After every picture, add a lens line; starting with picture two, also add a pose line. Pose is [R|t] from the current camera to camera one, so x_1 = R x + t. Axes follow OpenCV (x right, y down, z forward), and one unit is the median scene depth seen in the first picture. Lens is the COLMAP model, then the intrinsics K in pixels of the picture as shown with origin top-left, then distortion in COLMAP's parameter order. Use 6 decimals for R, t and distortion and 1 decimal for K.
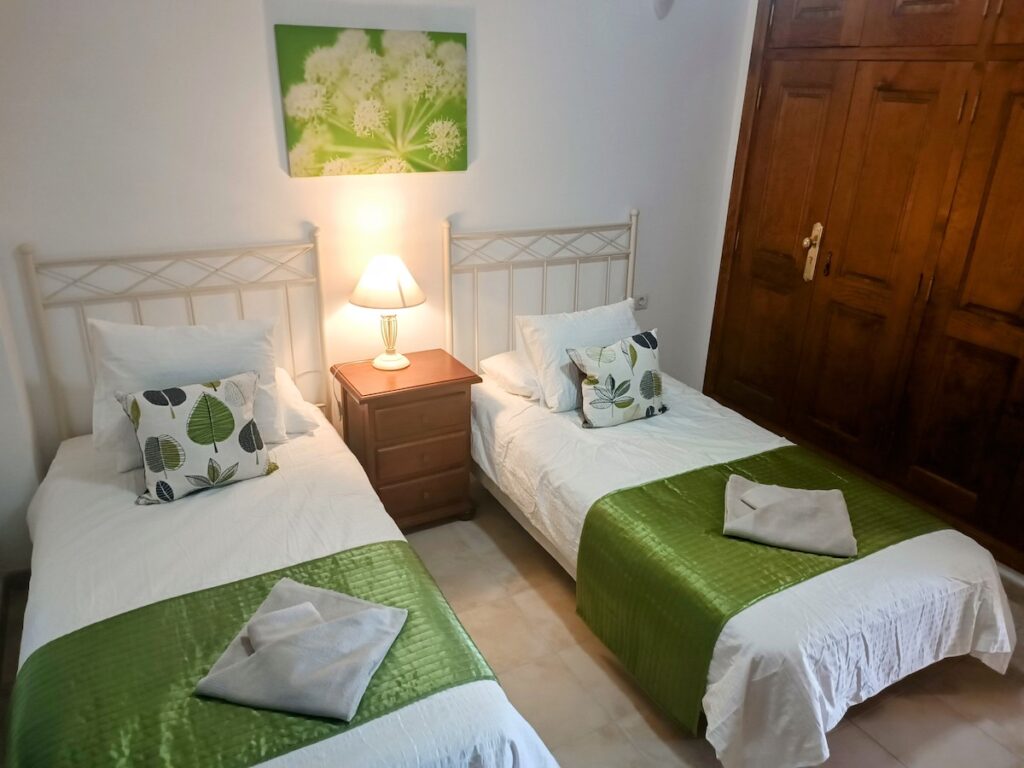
lens RADIAL K [[725.9, 0, 513.0], [0, 725.9, 382.5], [0, 0, 1]] dist [0.029715, 0.000386]
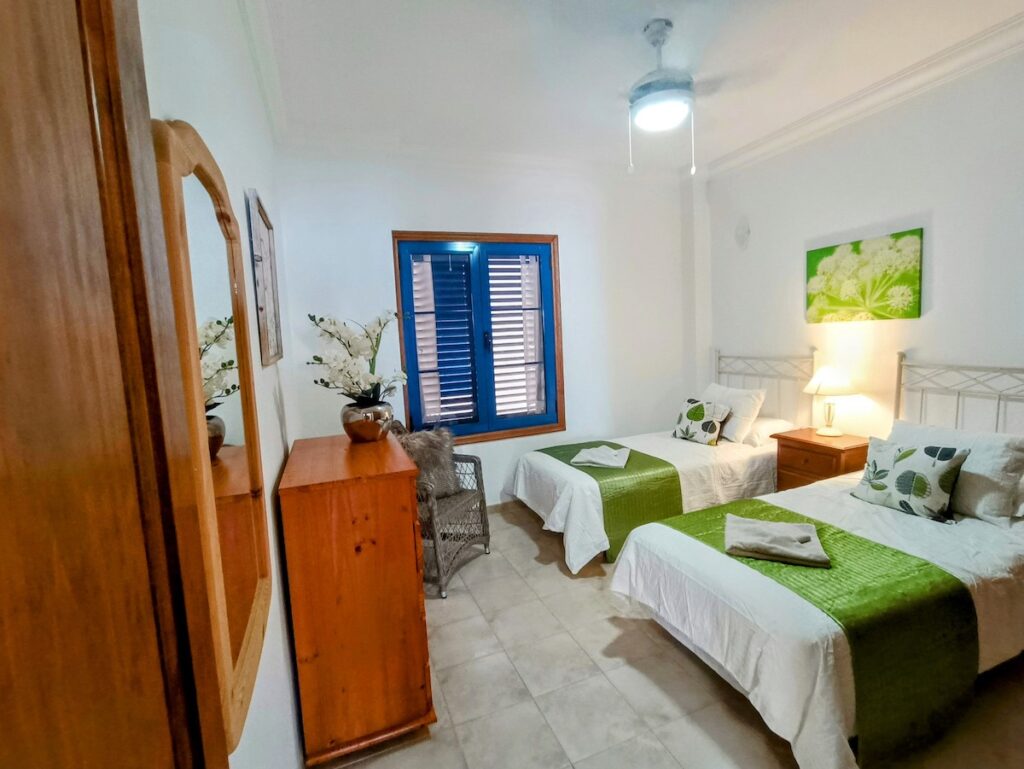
lens RADIAL K [[470.4, 0, 512.7], [0, 470.4, 384.1], [0, 0, 1]] dist [0.000322, -0.000034]
pose [[-0.121870, 0.088534, -0.988590, 1.013646], [-0.343702, 0.930626, 0.125713, -0.020867], [0.931137, 0.355101, -0.082986, 0.428286]]
